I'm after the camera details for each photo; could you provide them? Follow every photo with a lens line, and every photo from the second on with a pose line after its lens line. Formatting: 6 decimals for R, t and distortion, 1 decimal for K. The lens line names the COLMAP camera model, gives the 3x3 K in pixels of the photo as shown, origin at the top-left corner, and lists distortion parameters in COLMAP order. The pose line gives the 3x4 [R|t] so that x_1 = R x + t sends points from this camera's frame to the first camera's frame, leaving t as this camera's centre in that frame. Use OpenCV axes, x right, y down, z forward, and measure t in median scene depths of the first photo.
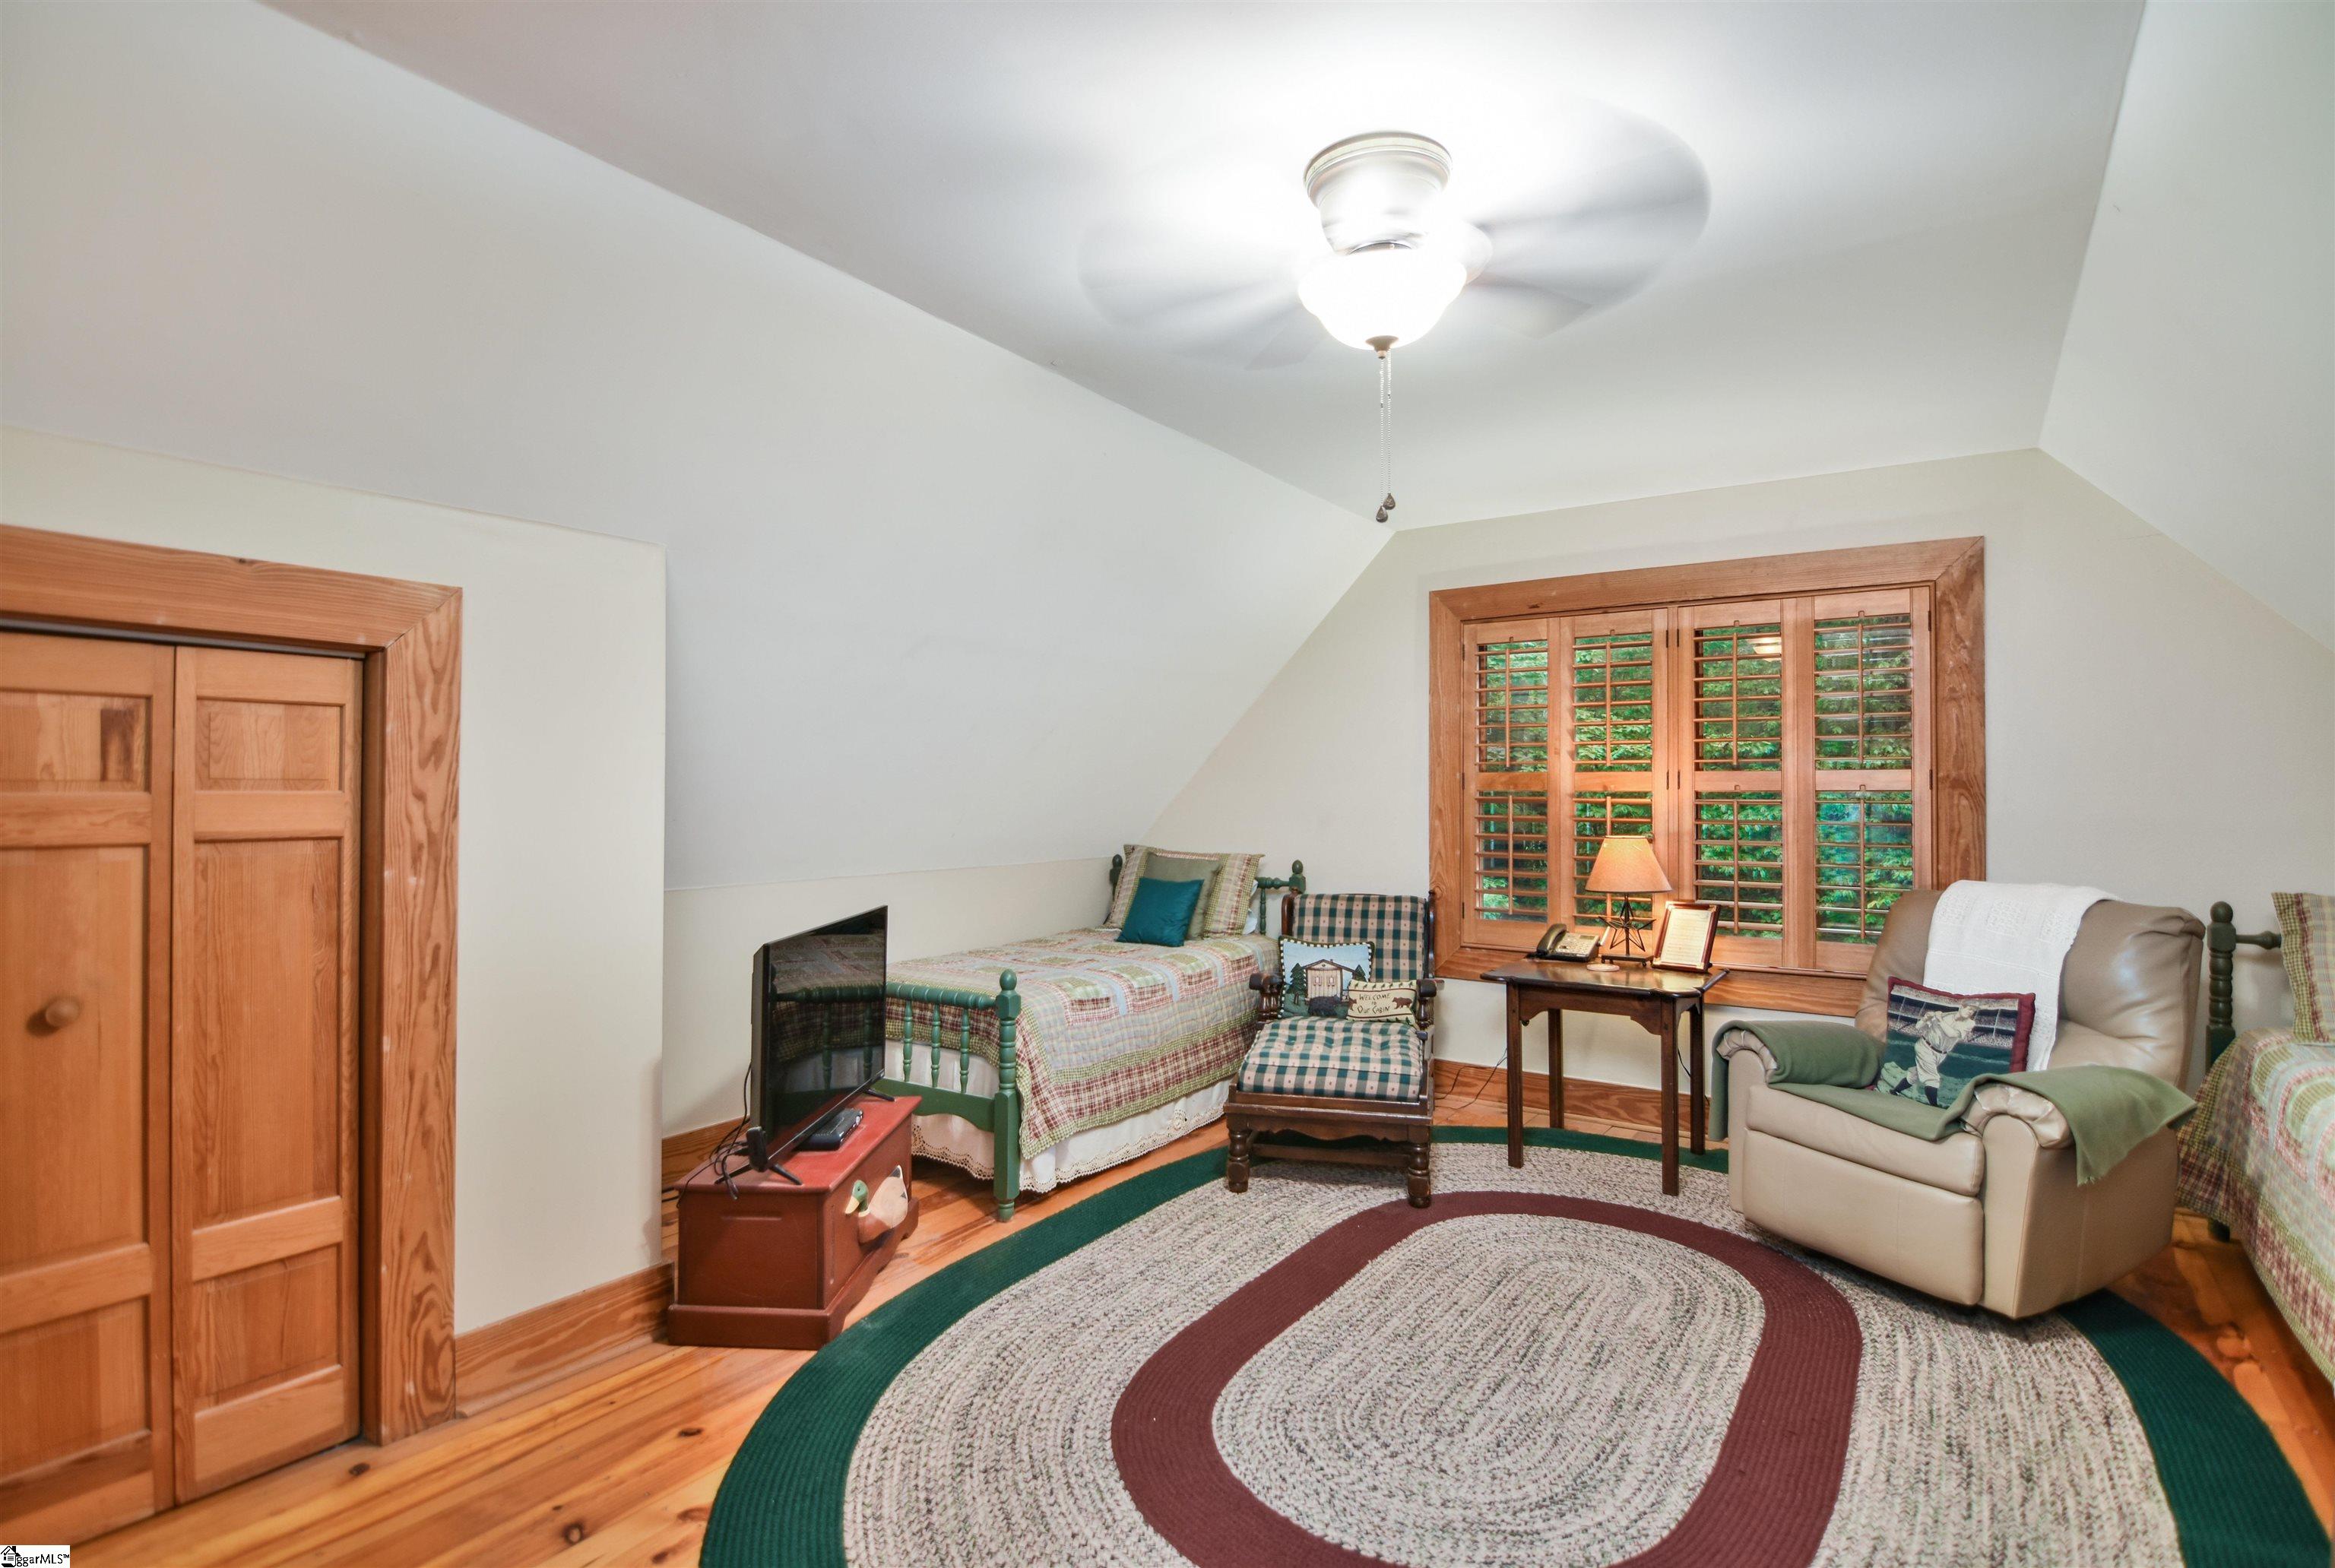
lens RADIAL K [[1168.9, 0, 1167.5], [0, 1168.9, 784.0], [0, 0, 1]] dist [-0.001364, 0.000333]
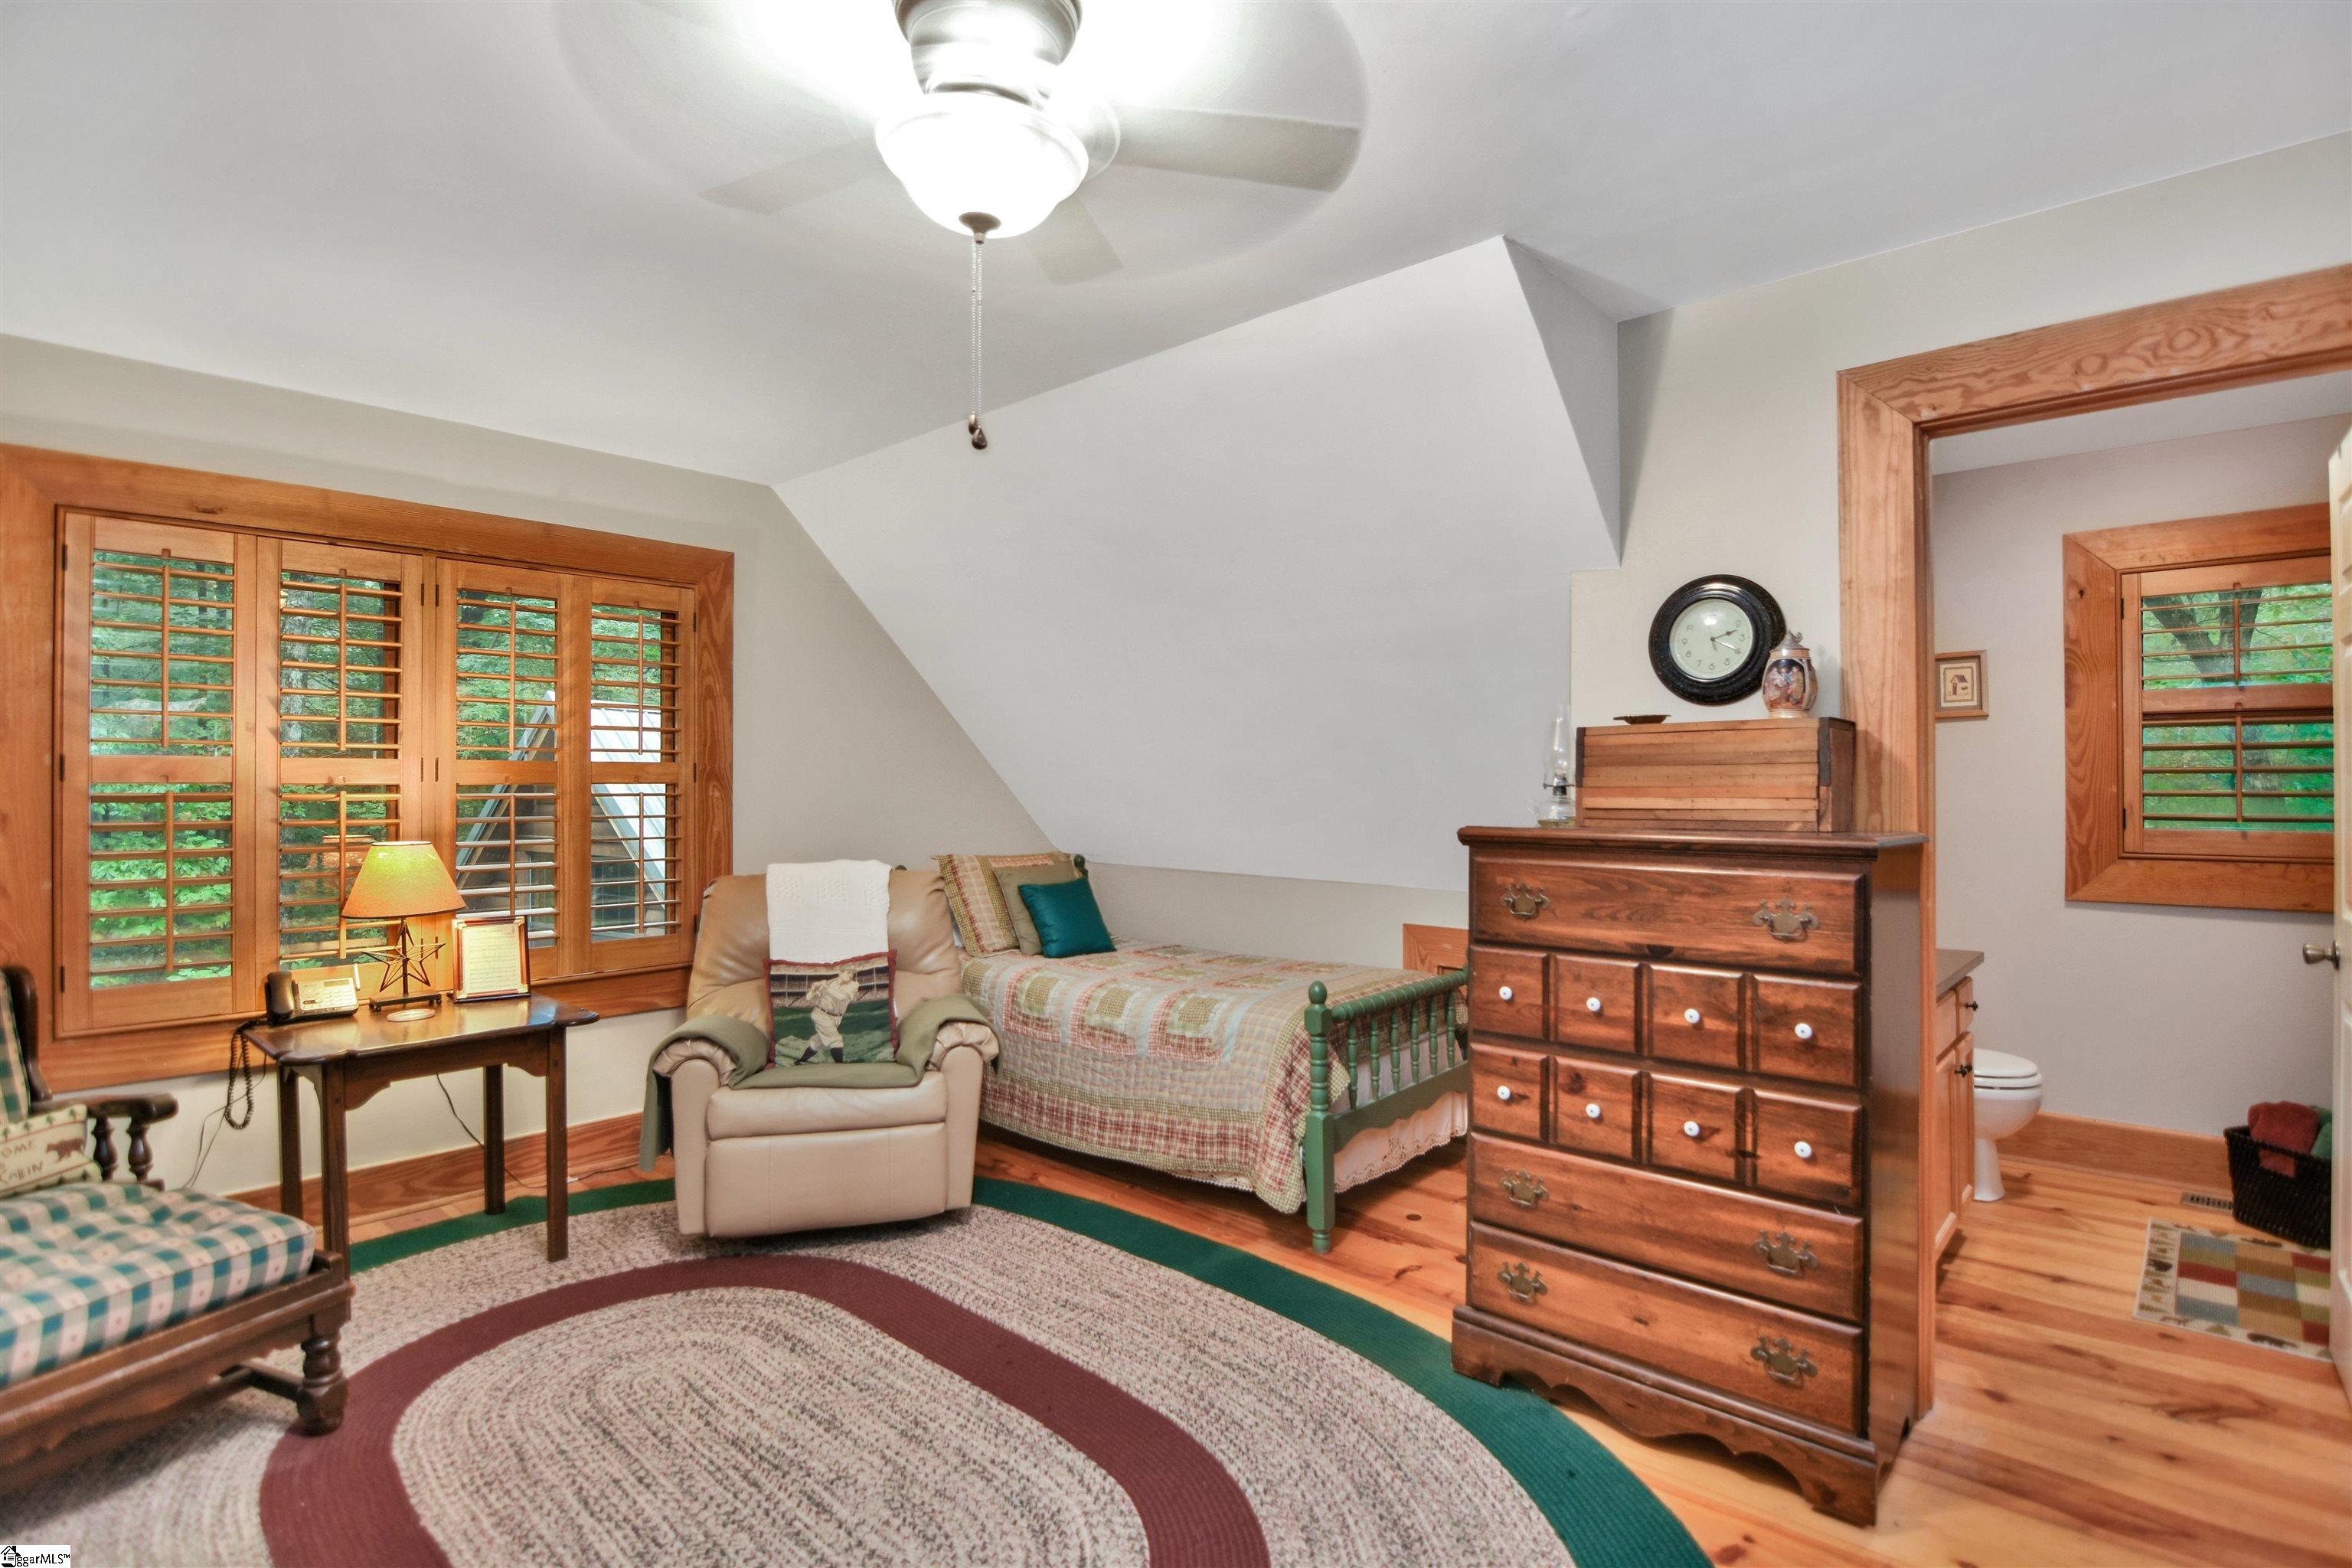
lens RADIAL K [[1164.2, 0, 1176.0], [0, 1164.2, 784.0], [0, 0, 1]] dist [-0.002092, -0.001105]
pose [[0.149452, -0.001581, 0.988768, -0.386667], [-0.004196, 0.999989, 0.002233, 0.002958], [-0.988760, -0.004483, 0.149443, 0.497973]]
